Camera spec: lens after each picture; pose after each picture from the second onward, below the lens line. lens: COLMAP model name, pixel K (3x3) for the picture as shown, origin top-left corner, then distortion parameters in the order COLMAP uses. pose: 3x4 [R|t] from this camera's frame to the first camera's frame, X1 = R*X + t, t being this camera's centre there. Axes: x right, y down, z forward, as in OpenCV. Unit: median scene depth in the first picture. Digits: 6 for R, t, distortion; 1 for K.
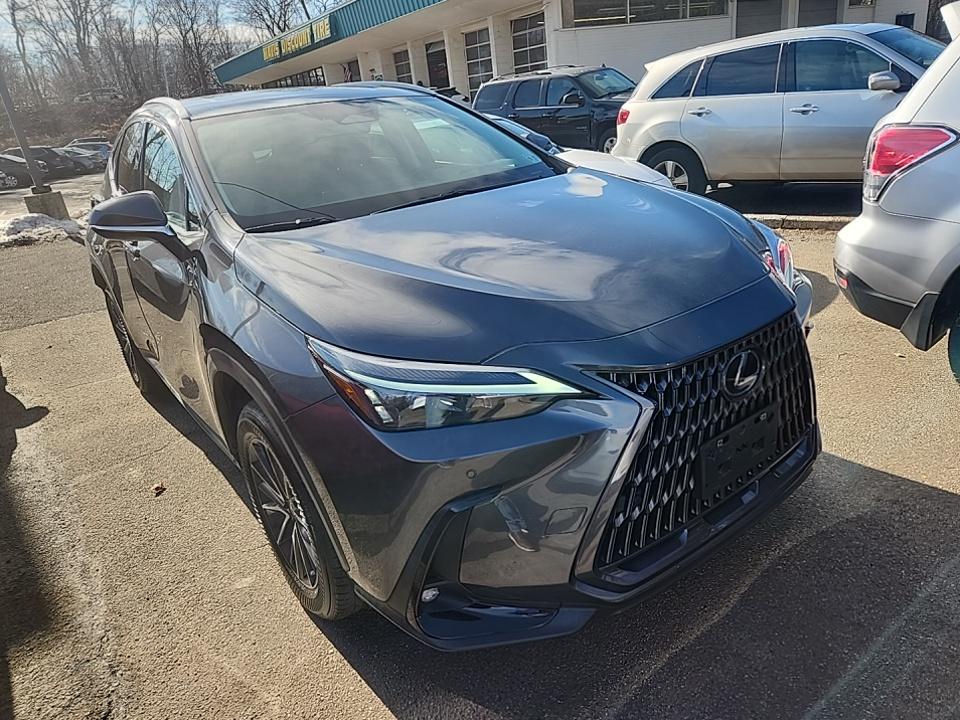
lens RADIAL K [[649.2, 0, 480.0], [0, 649.2, 360.0], [0, 0, 1]] dist [0.067115, -0.046915]
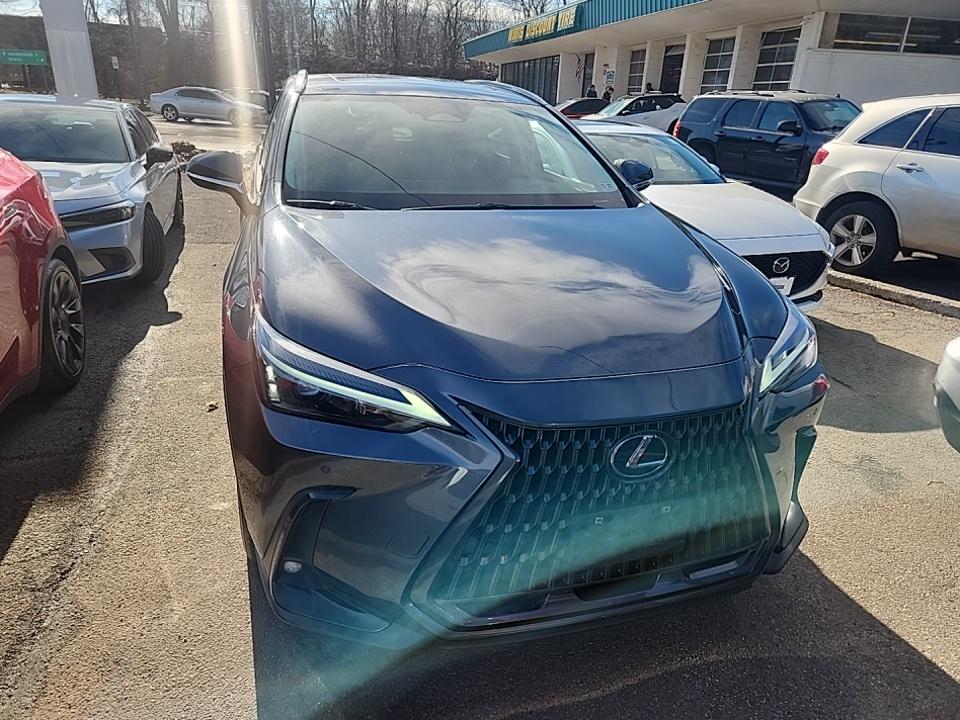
lens RADIAL K [[654.5, 0, 480.0], [0, 654.5, 360.0], [0, 0, 1]] dist [0.056400, -0.026242]
pose [[0.927644, 0.261506, -0.266628, 0.103250], [-0.258848, 0.964835, 0.045724, -0.024766], [0.269209, 0.026601, 0.962714, 0.007906]]
